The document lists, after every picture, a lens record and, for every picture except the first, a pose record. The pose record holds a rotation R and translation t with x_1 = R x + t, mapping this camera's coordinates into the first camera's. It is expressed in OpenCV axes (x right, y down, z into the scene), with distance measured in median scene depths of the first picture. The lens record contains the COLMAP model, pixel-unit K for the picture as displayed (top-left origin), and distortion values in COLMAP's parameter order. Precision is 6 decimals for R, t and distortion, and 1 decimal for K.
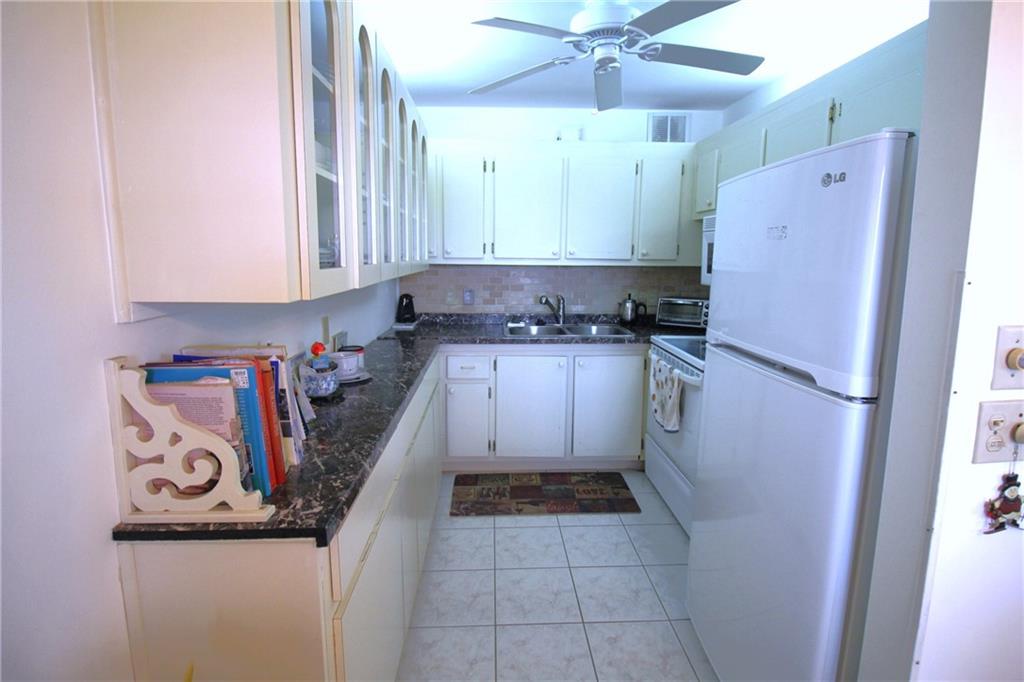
lens RADIAL K [[515.9, 0, 514.2], [0, 515.9, 338.0], [0, 0, 1]] dist [0.008273, -0.013643]
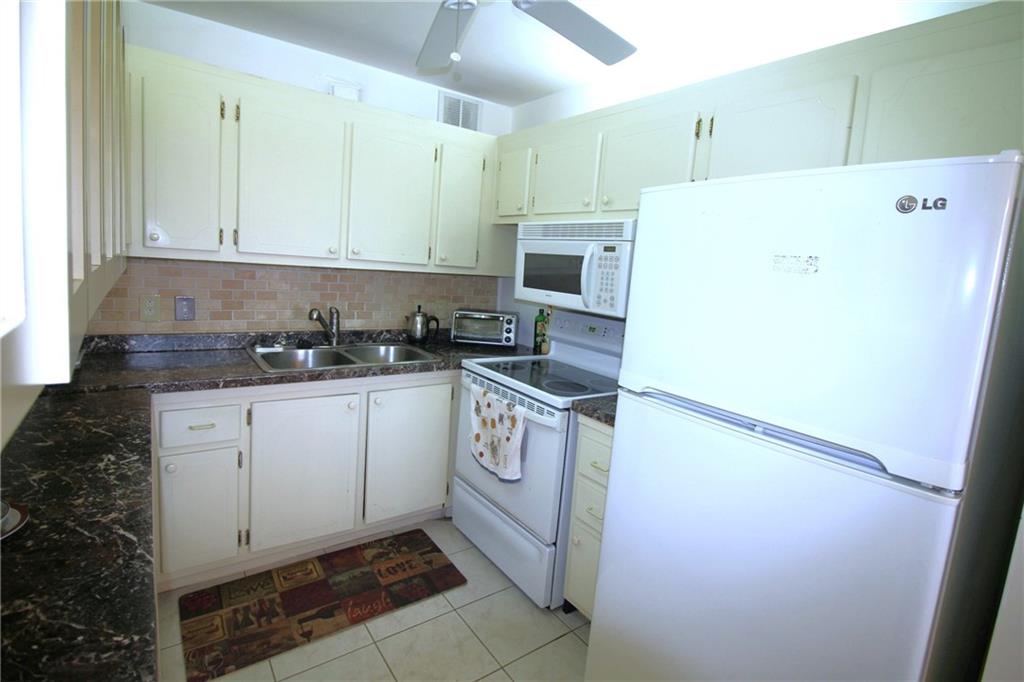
lens RADIAL K [[503.6, 0, 516.4], [0, 503.6, 329.9], [0, 0, 1]] dist [-0.001934, -0.006439]
pose [[0.827525, -0.021985, 0.560999, -0.110539], [0.021759, 0.999738, 0.007082, -0.054003], [-0.561008, 0.006346, 0.827786, 0.275996]]
